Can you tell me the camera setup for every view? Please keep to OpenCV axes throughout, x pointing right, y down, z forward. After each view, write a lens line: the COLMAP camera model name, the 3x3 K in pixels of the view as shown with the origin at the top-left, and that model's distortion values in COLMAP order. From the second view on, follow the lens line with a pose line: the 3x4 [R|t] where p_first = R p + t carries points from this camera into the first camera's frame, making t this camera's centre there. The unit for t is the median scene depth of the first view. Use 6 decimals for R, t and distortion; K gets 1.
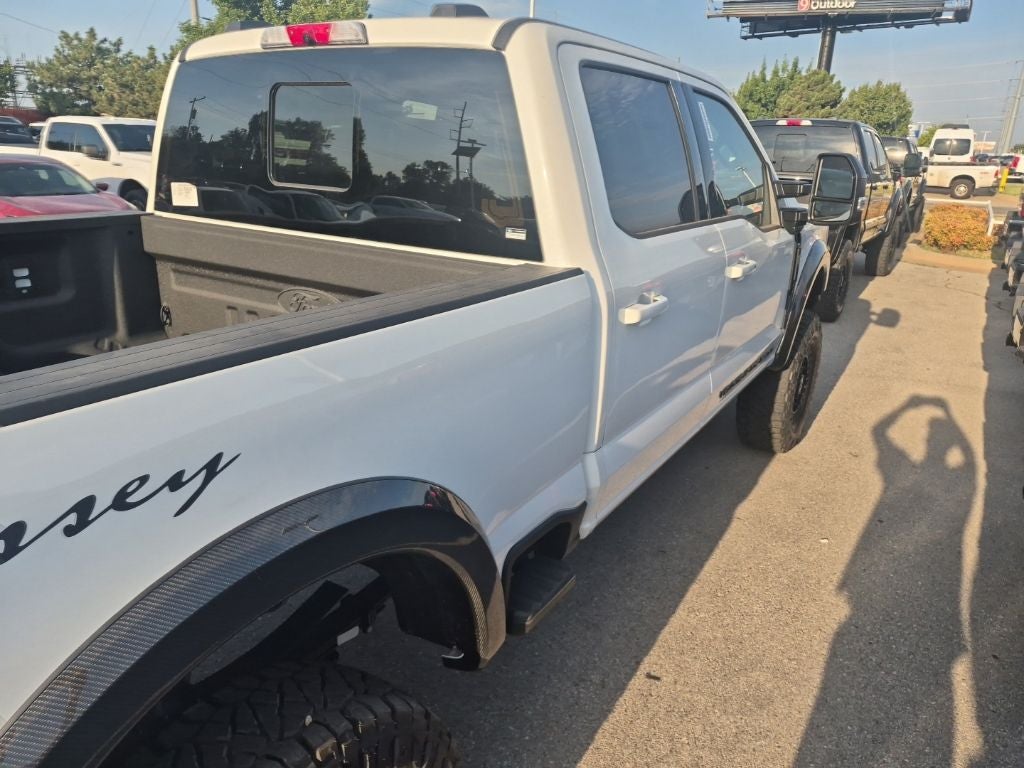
lens RADIAL K [[704.4, 0, 516.4], [0, 704.4, 378.8], [0, 0, 1]] dist [0.053065, -0.043970]
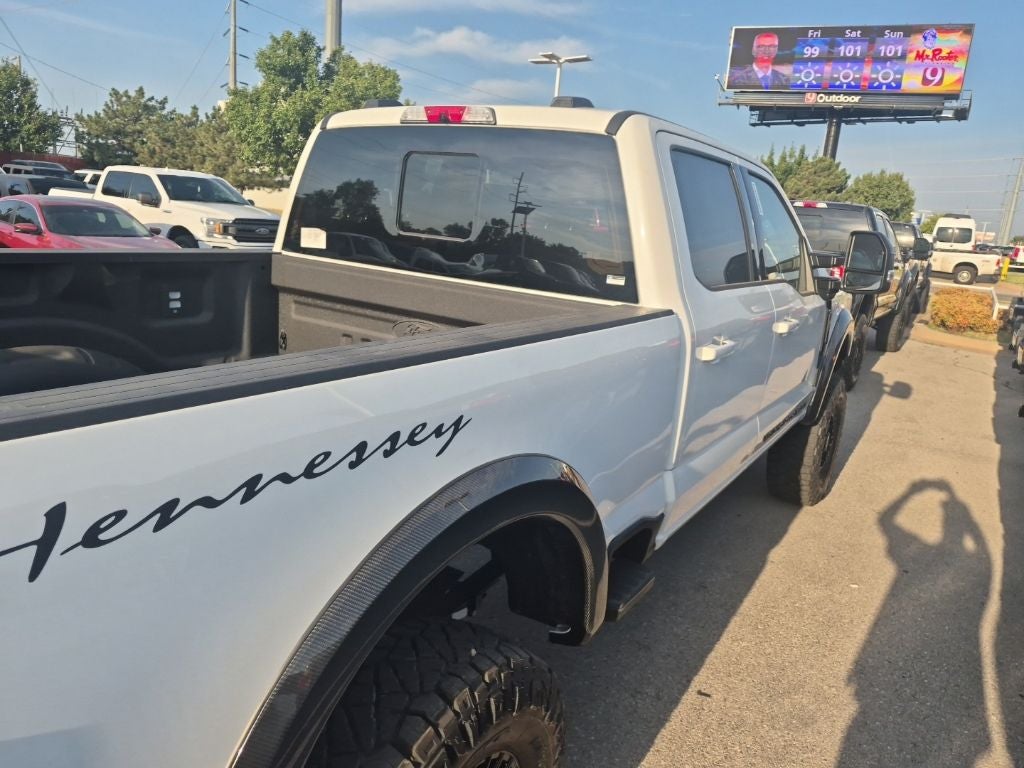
lens RADIAL K [[705.3, 0, 512.4], [0, 705.3, 362.2], [0, 0, 1]] dist [0.045742, -0.039642]
pose [[0.998623, 0.051356, -0.010726, -0.048030], [-0.052220, 0.992686, -0.108850, 0.022509], [0.005057, 0.109260, 0.994000, -0.055885]]
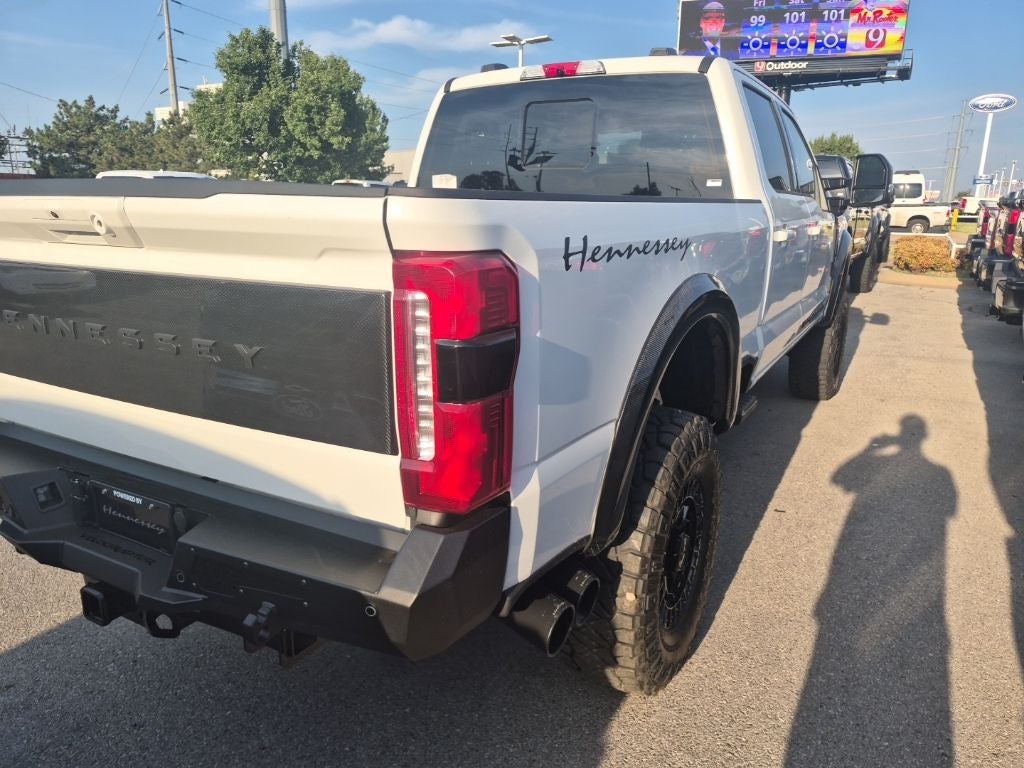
lens RADIAL K [[704.4, 0, 516.4], [0, 704.4, 378.8], [0, 0, 1]] dist [0.053065, -0.043970]
pose [[0.998720, -0.030778, 0.040146, -0.161781], [0.033711, 0.996647, -0.074558, 0.105320], [-0.037717, 0.075816, 0.996408, -0.172127]]
